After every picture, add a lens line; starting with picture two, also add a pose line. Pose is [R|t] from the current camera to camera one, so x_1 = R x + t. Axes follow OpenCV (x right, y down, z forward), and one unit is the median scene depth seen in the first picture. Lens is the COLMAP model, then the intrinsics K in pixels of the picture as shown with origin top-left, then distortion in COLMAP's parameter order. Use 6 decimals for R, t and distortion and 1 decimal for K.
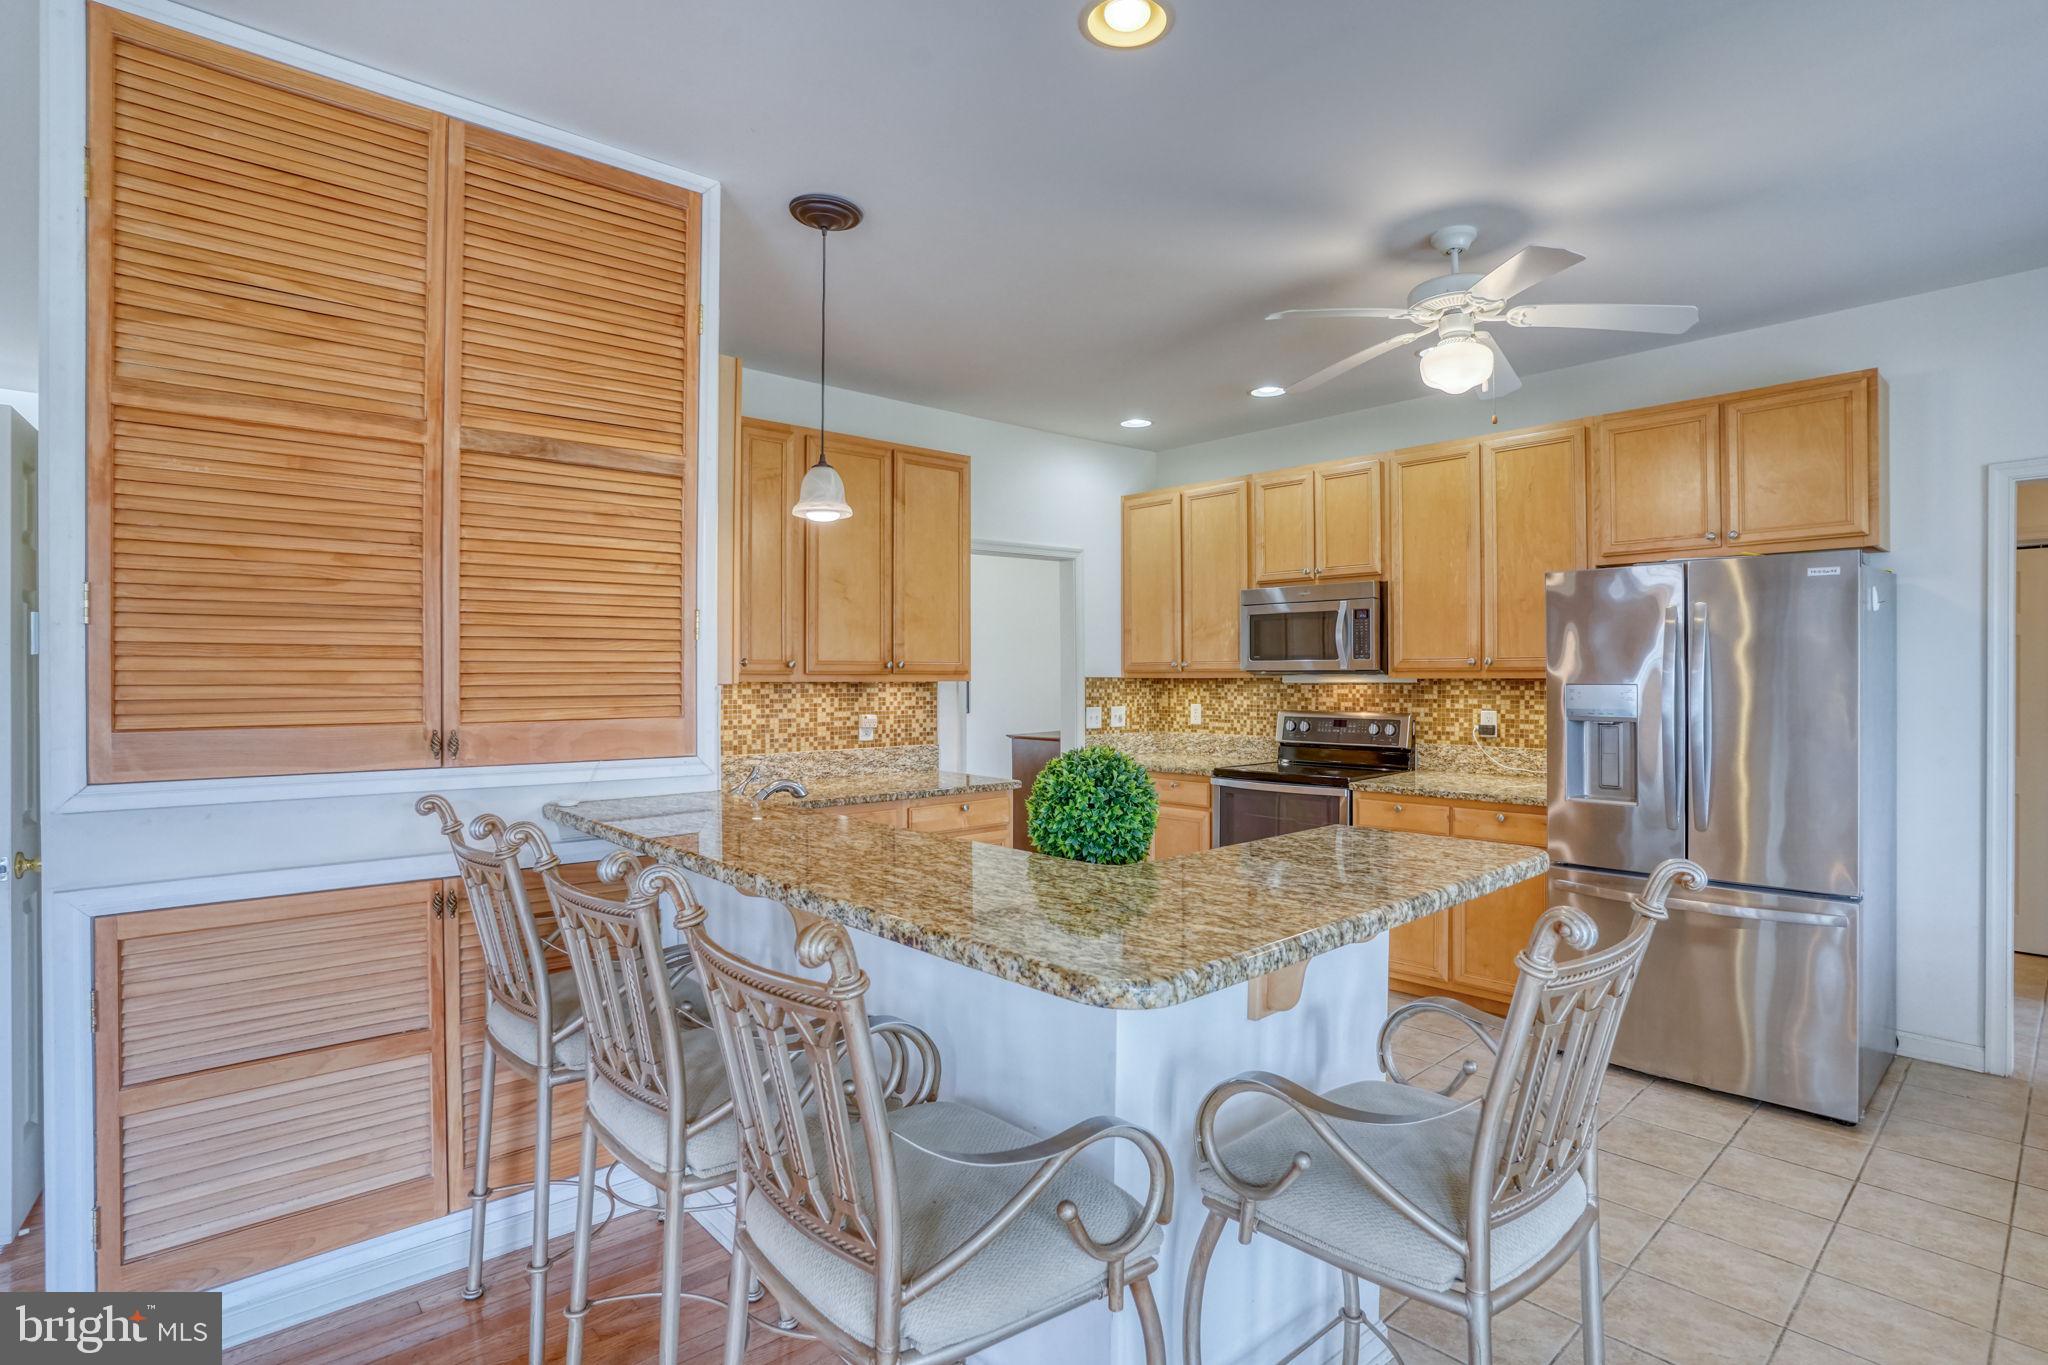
lens RADIAL K [[1008.6, 0, 1018.4], [0, 1008.6, 672.9], [0, 0, 1]] dist [-0.074046, 0.038281]
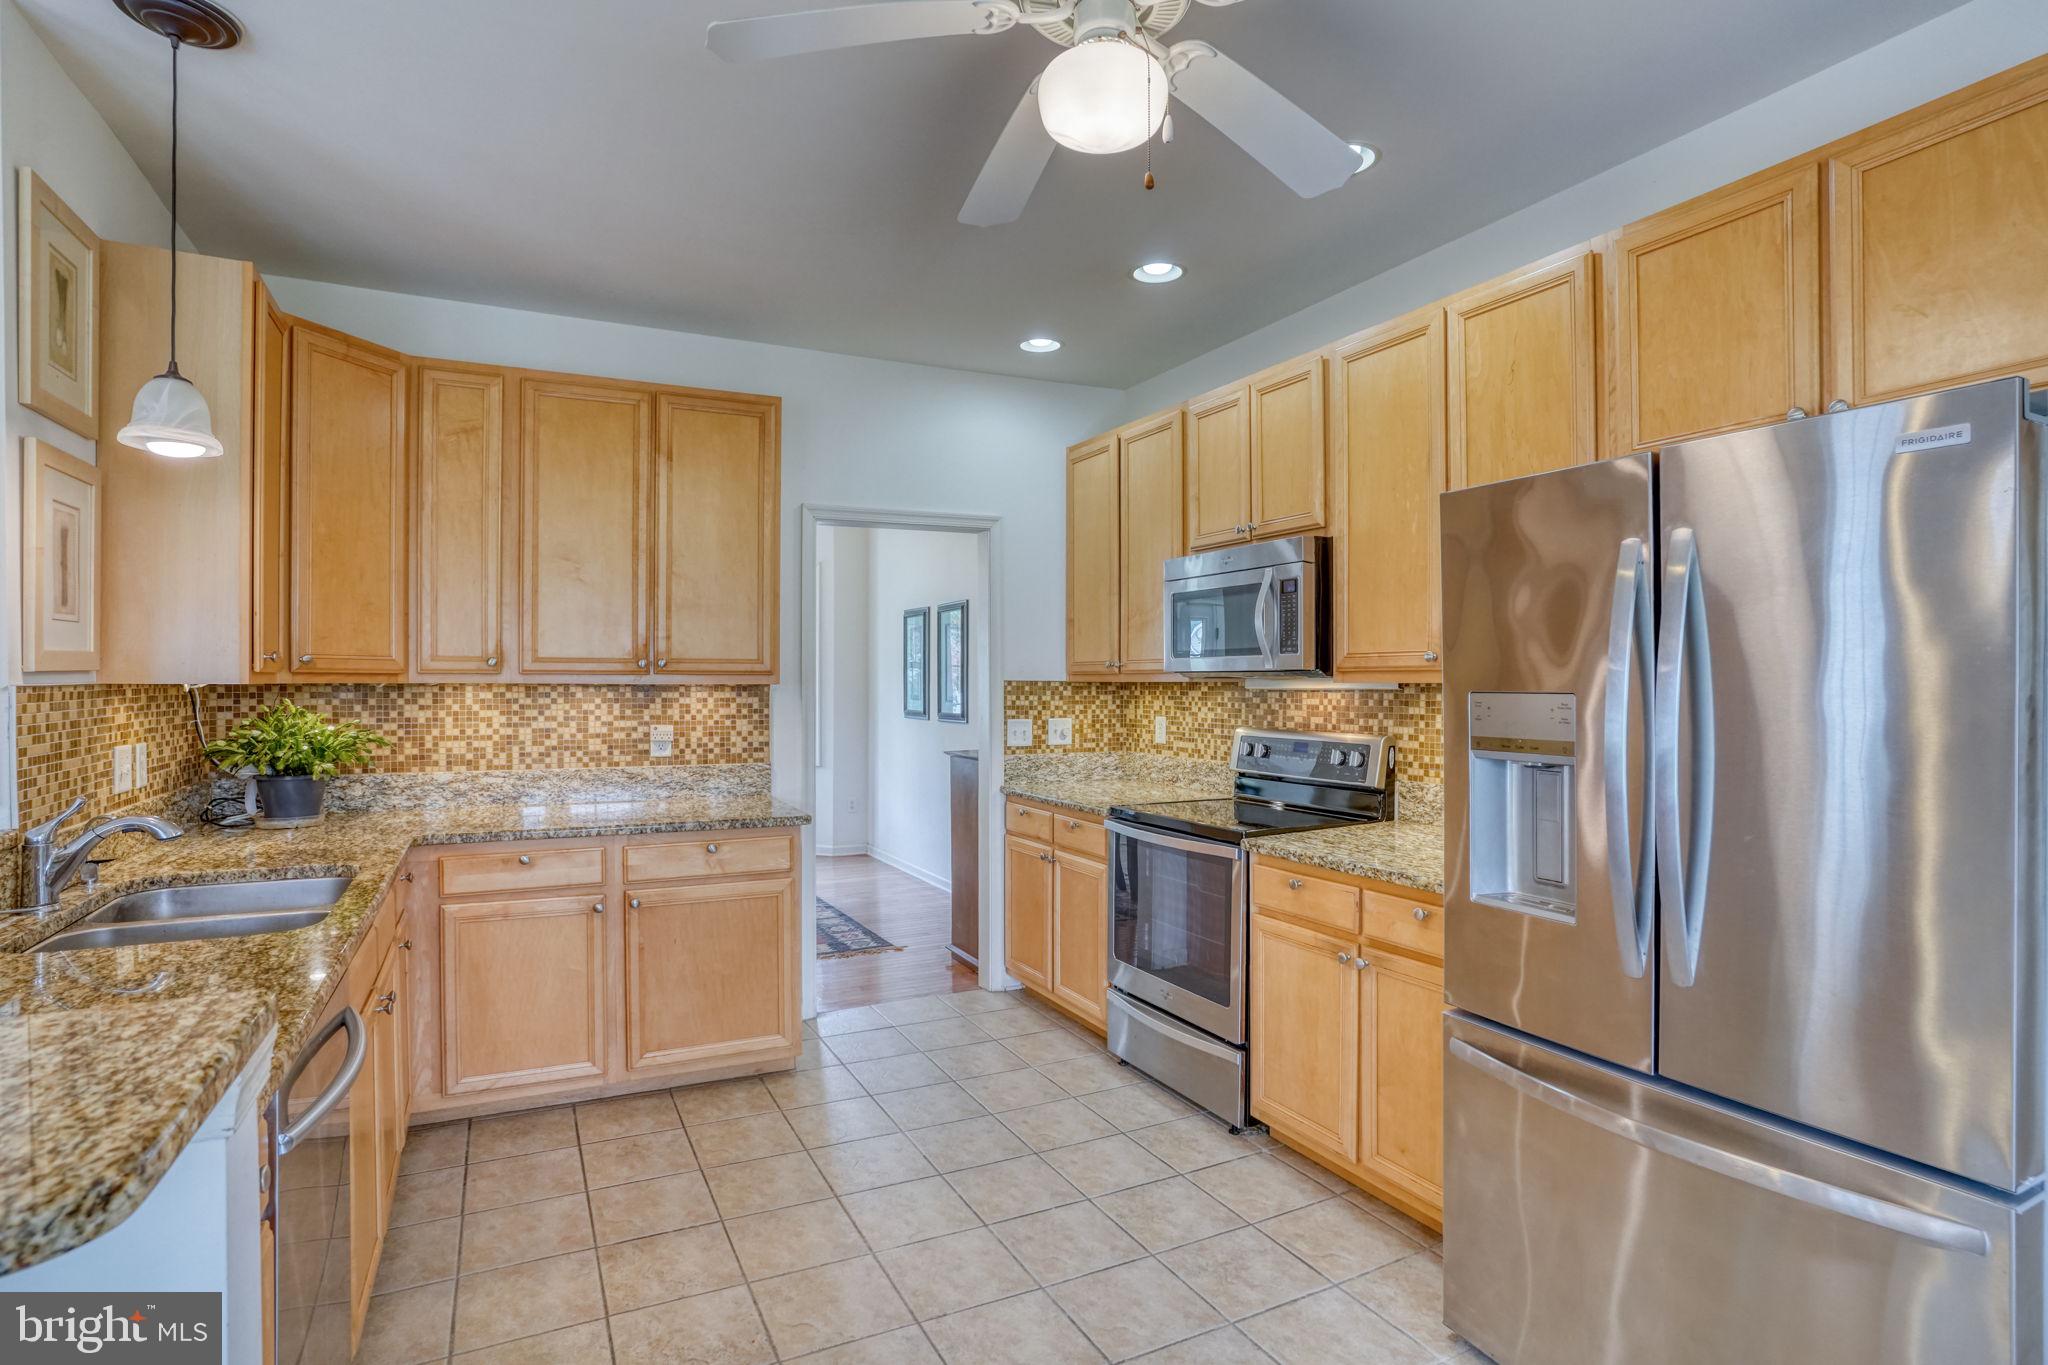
lens RADIAL K [[1014.7, 0, 1015.4], [0, 1014.7, 684.5], [0, 0, 1]] dist [-0.084971, 0.040492]
pose [[0.964895, 0.004288, -0.262602, 0.339352], [-0.002995, 0.999981, 0.005324, 0.003835], [0.262620, -0.004350, 0.964890, 0.295617]]
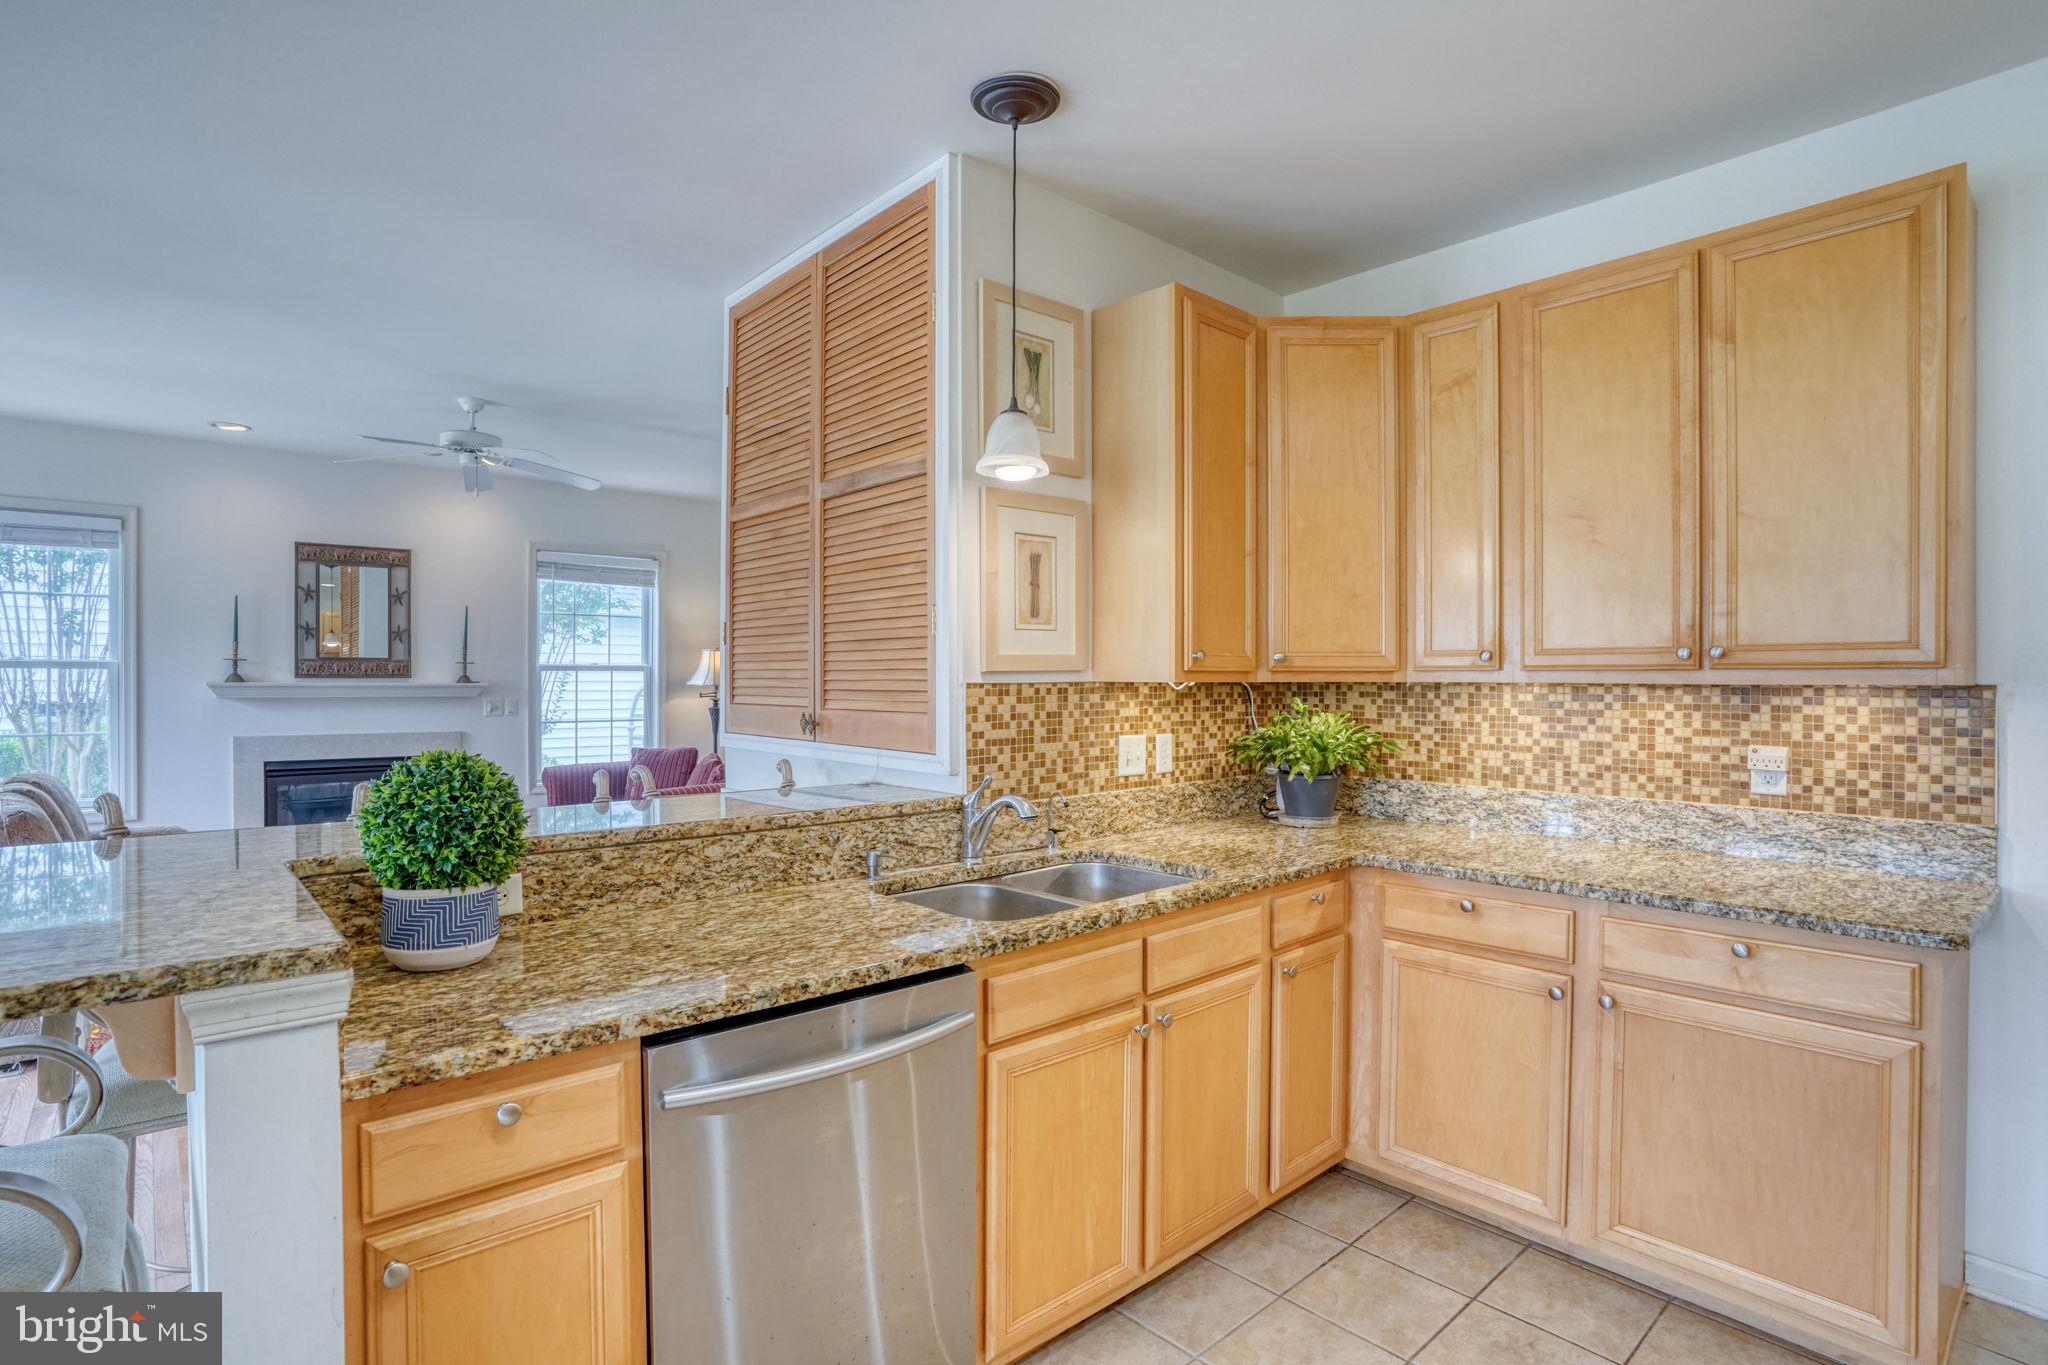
lens RADIAL K [[1014.7, 0, 1015.4], [0, 1014.7, 684.5], [0, 0, 1]] dist [-0.084971, 0.040492]
pose [[-0.003452, 0.006743, -0.999971, 0.372733], [0.000797, 0.999977, 0.006740, 0.004937], [0.999994, -0.000773, -0.003457, 0.604534]]
